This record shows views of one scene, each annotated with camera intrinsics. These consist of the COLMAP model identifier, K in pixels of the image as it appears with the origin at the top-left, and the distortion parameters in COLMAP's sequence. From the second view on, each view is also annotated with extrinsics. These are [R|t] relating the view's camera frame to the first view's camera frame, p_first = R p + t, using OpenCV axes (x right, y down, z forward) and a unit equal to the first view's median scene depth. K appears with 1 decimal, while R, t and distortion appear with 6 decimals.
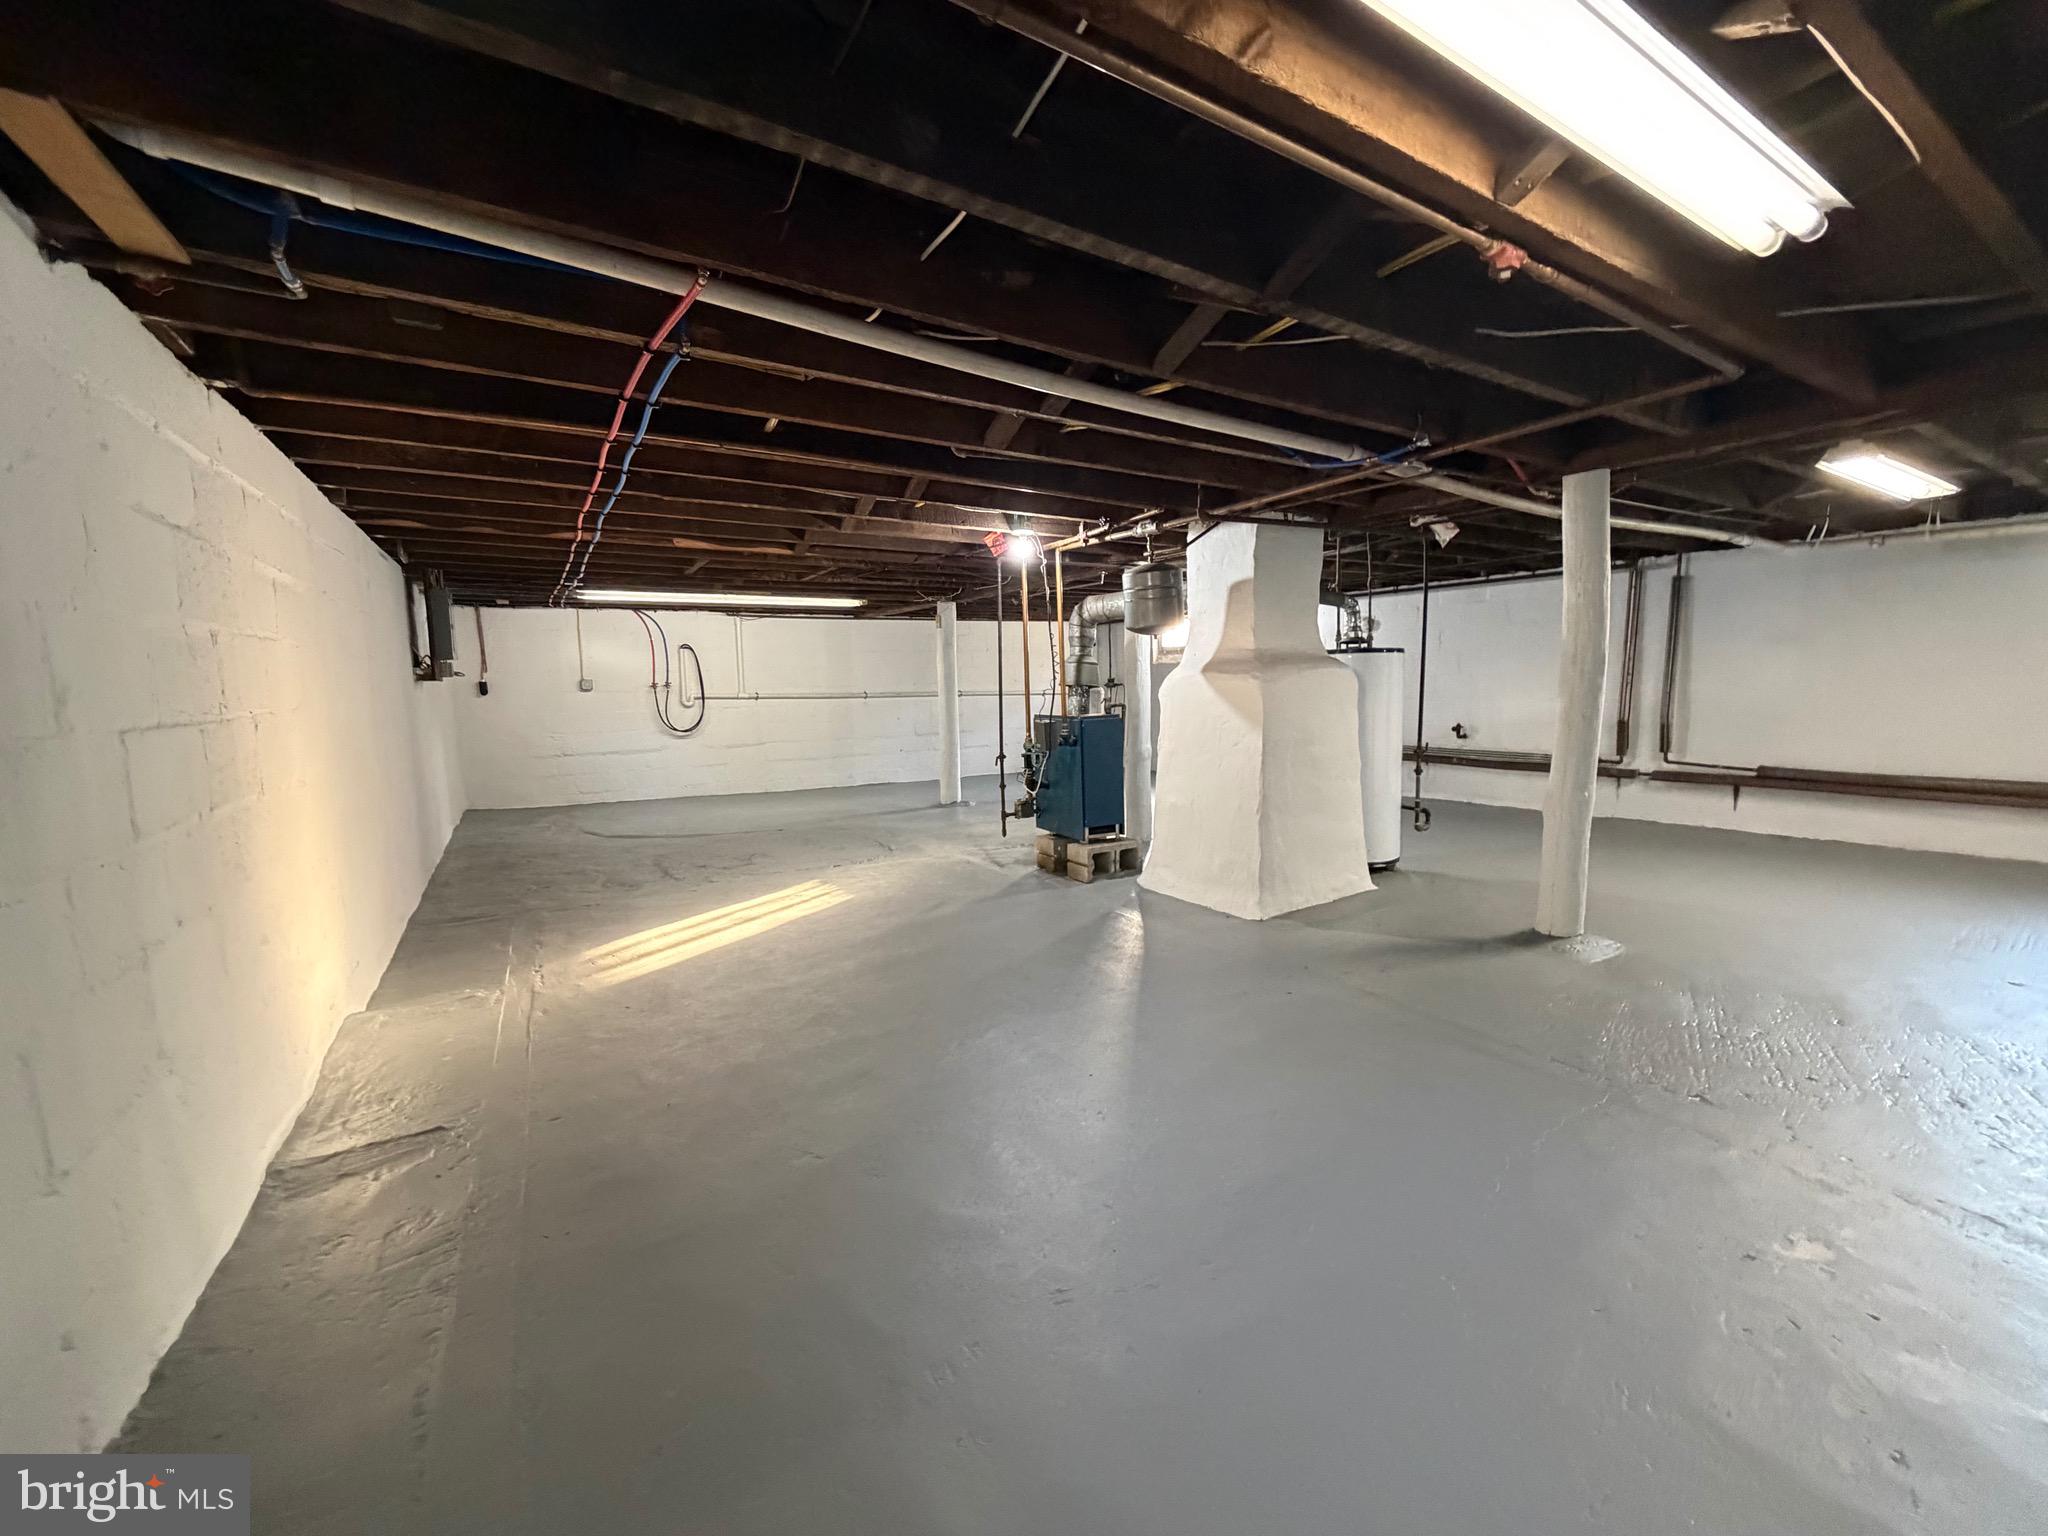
lens RADIAL K [[816.5, 0, 1030.5], [0, 816.5, 766.6], [0, 0, 1]] dist [0.000105, -0.000450]
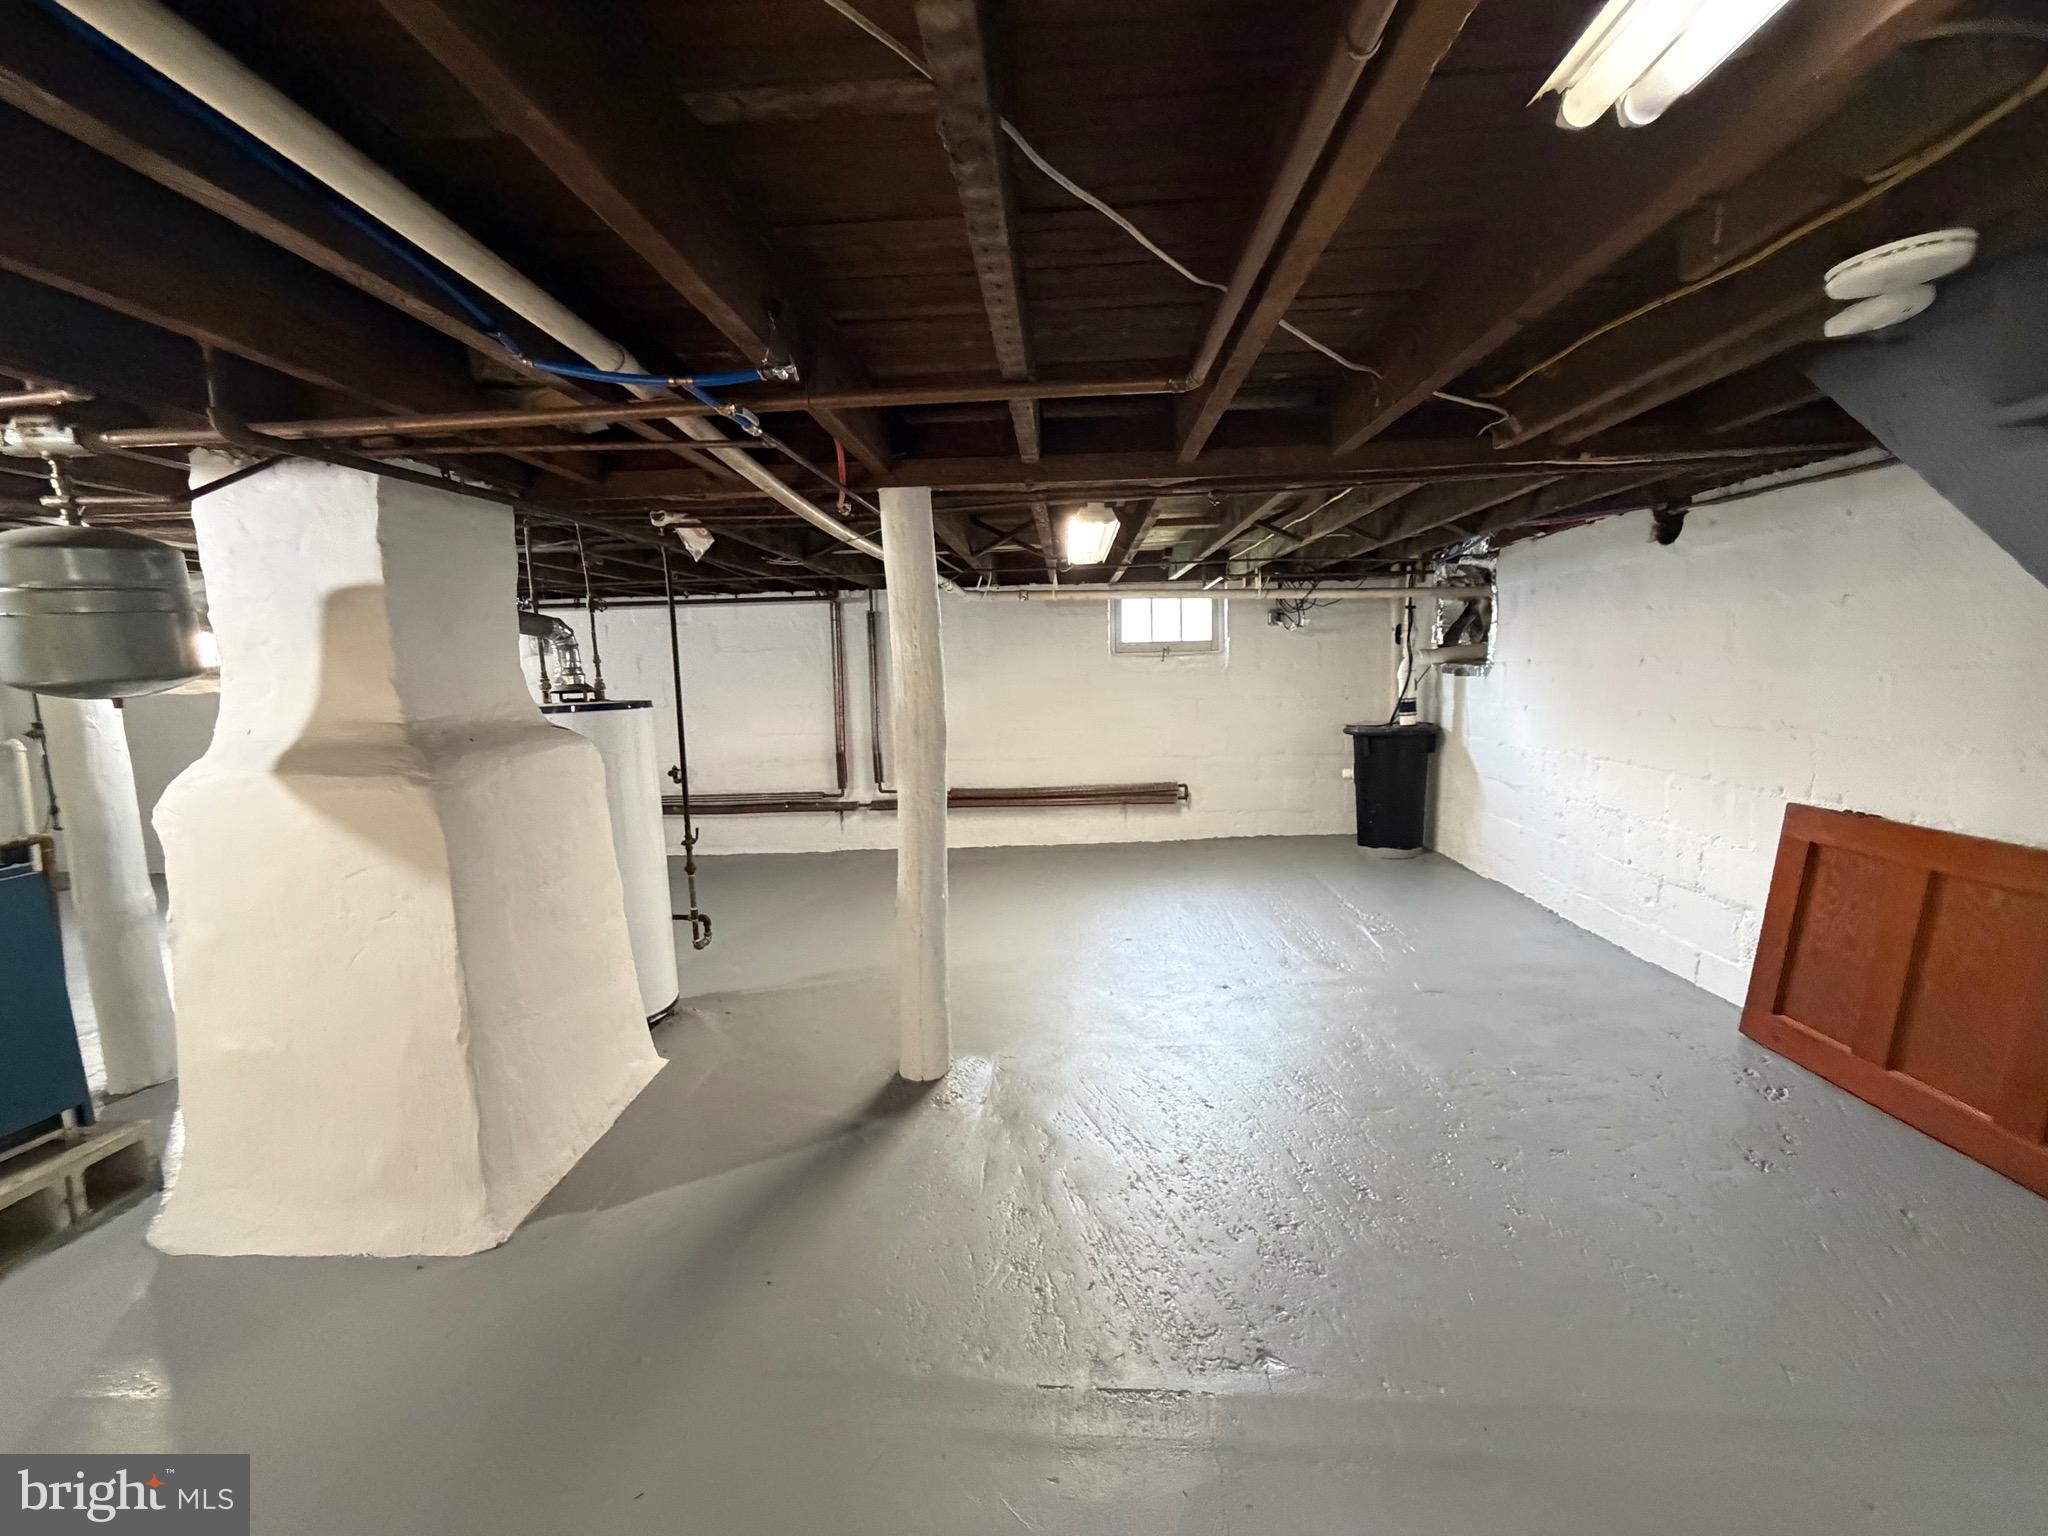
lens RADIAL K [[816.5, 0, 1030.5], [0, 816.5, 766.6], [0, 0, 1]] dist [0.000105, -0.000450]
pose [[0.569267, -0.098112, 0.816278, 0.066262], [0.103988, 0.993473, 0.046890, -0.086701], [-0.815550, 0.058190, 0.575754, 0.334389]]
